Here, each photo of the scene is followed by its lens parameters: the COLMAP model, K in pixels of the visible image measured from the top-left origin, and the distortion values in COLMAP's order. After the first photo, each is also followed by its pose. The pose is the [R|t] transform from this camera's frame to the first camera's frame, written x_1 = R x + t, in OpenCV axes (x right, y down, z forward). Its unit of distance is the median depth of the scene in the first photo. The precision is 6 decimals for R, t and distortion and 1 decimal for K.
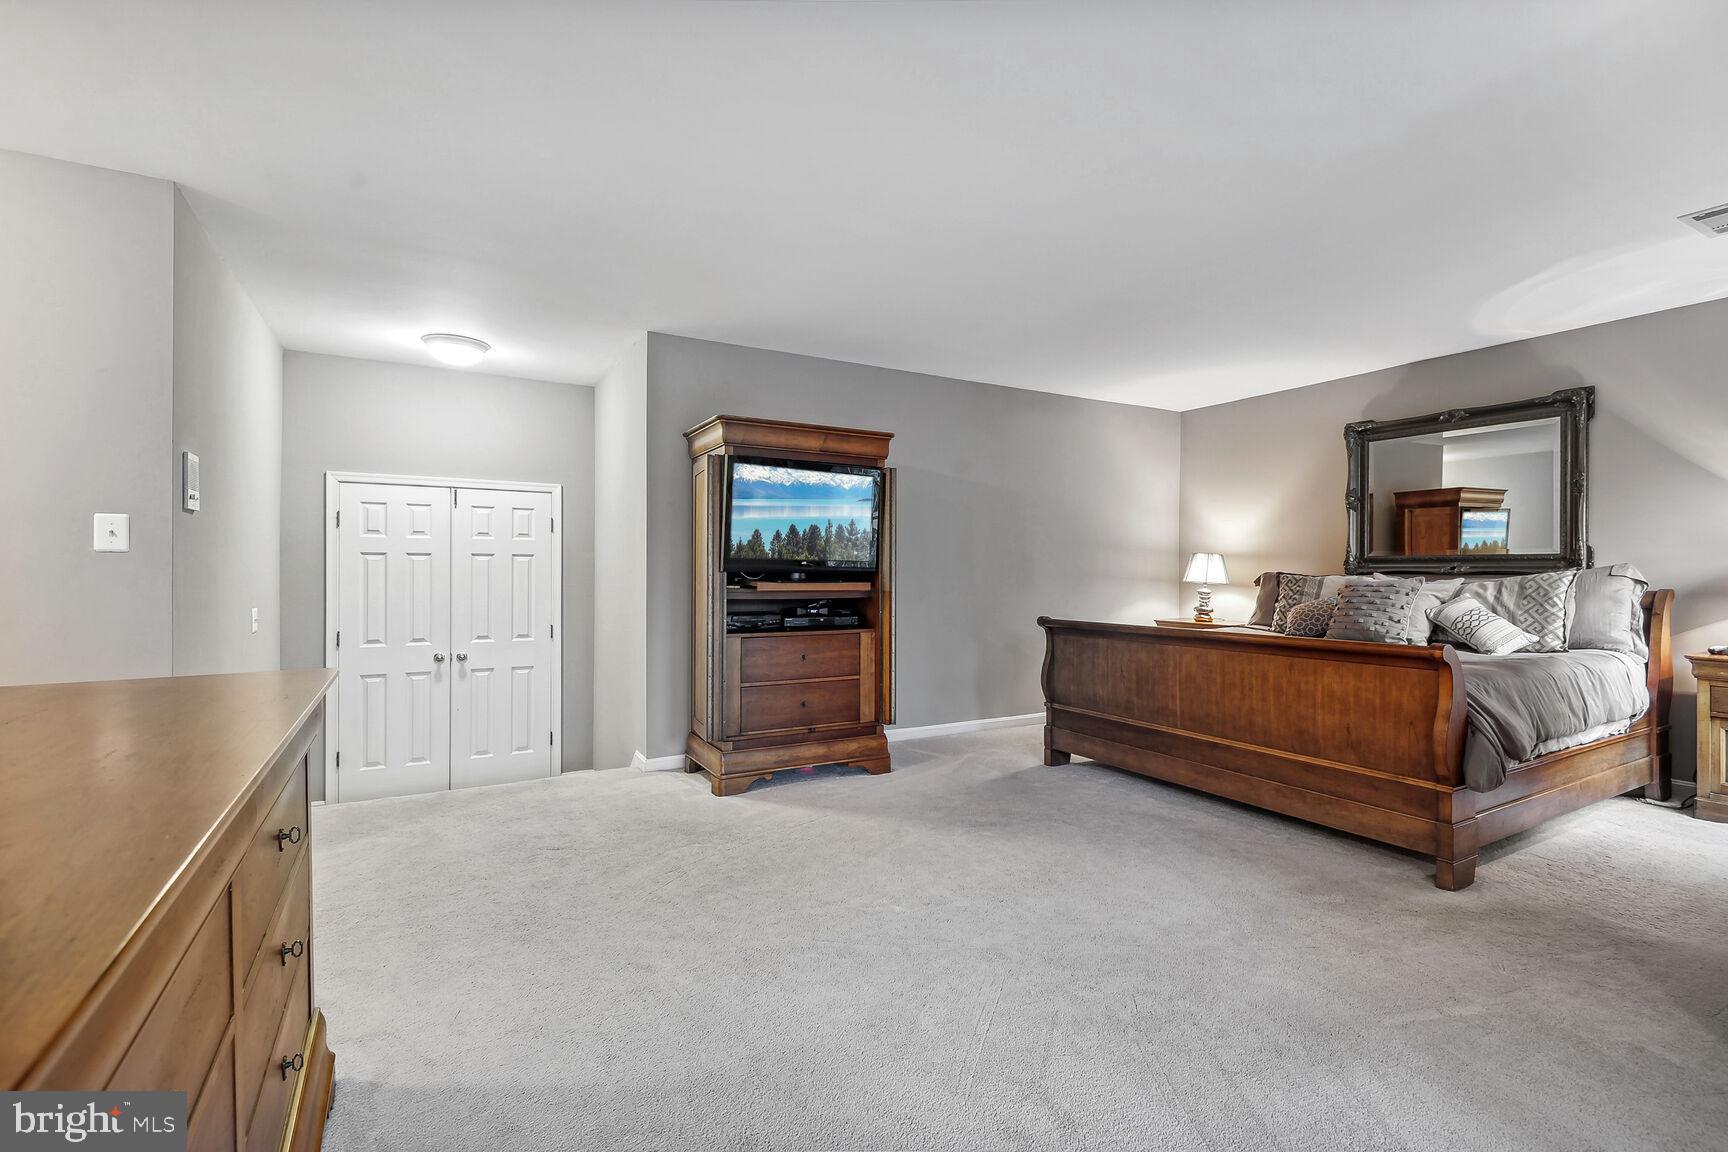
lens RADIAL K [[767.7, 0, 864.0], [0, 767.7, 576.0], [0, 0, 1]] dist [0.003021, 0.000140]
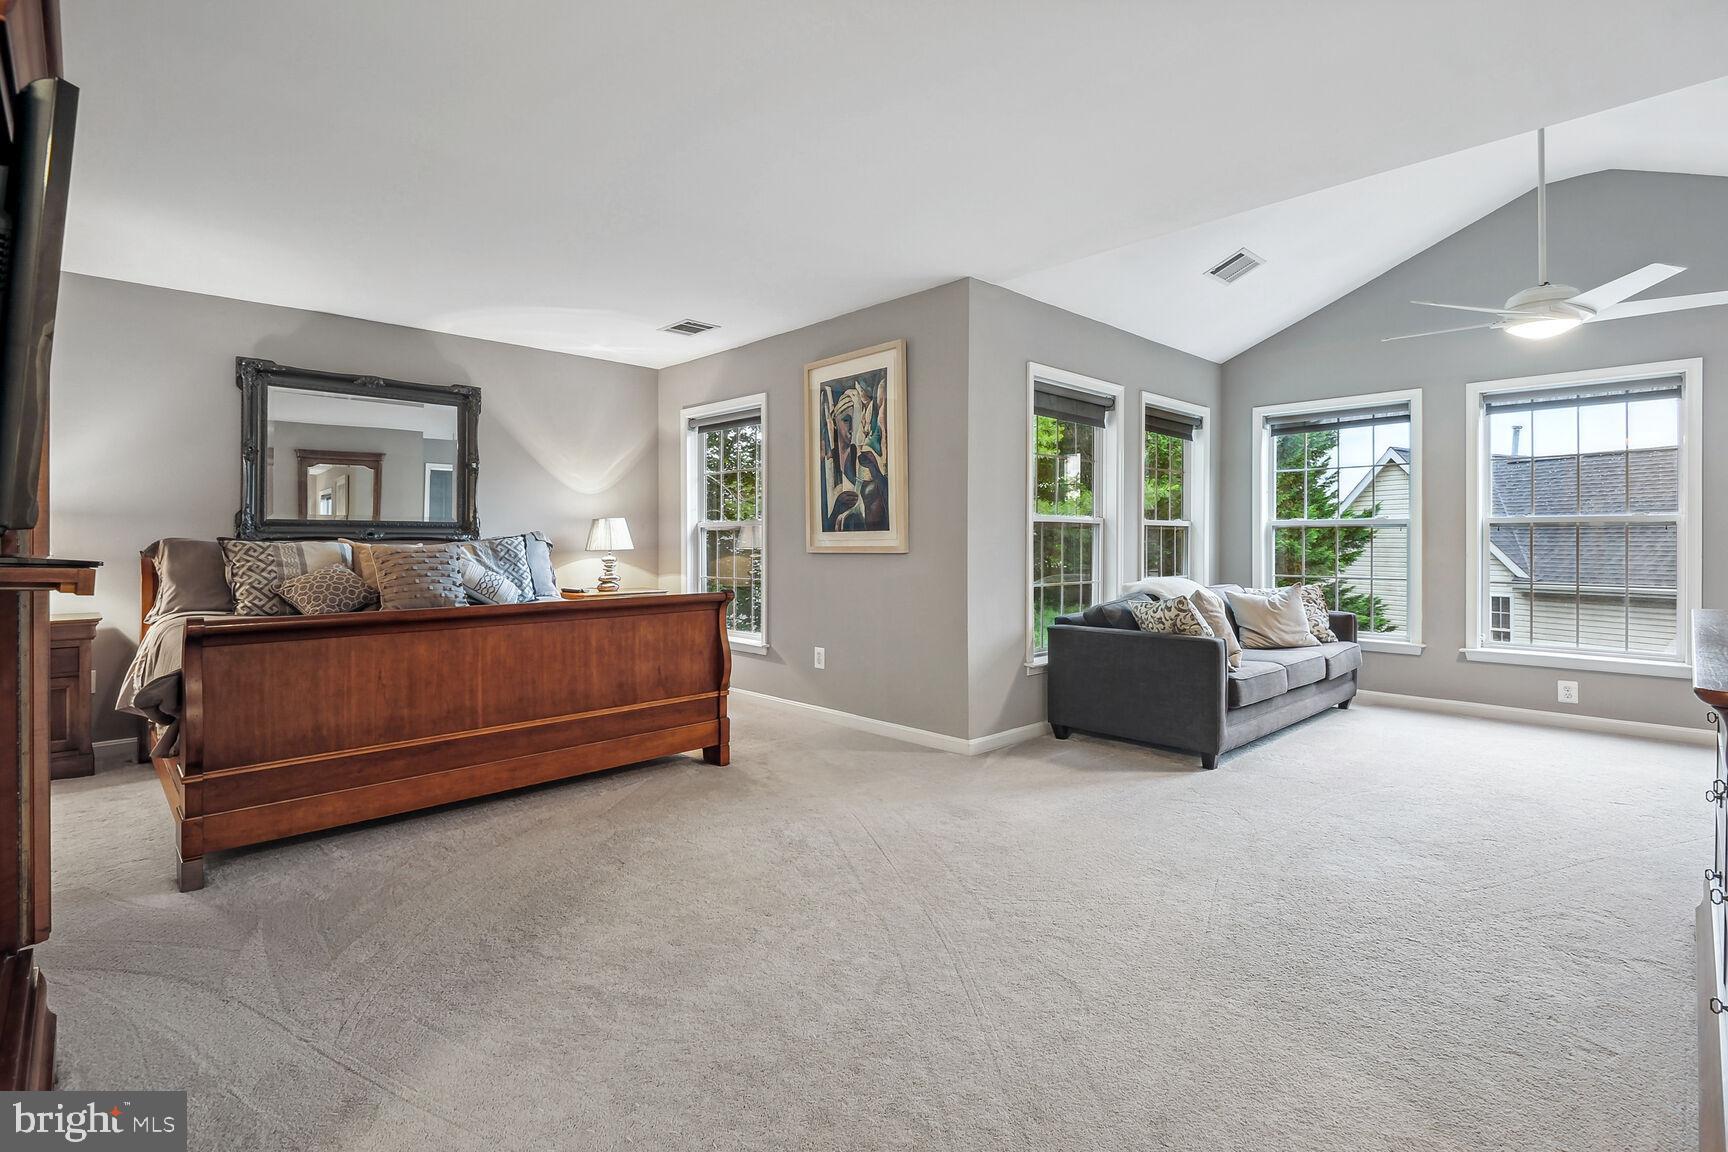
lens RADIAL K [[795.1, 0, 864.7], [0, 795.1, 543.6], [0, 0, 1]] dist [0.022797, -0.017407]
pose [[-0.250880, -0.005464, 0.968003, -0.551724], [0.003285, 0.999974, 0.006496, -0.002514], [-0.968013, 0.004810, -0.250856, 0.869706]]
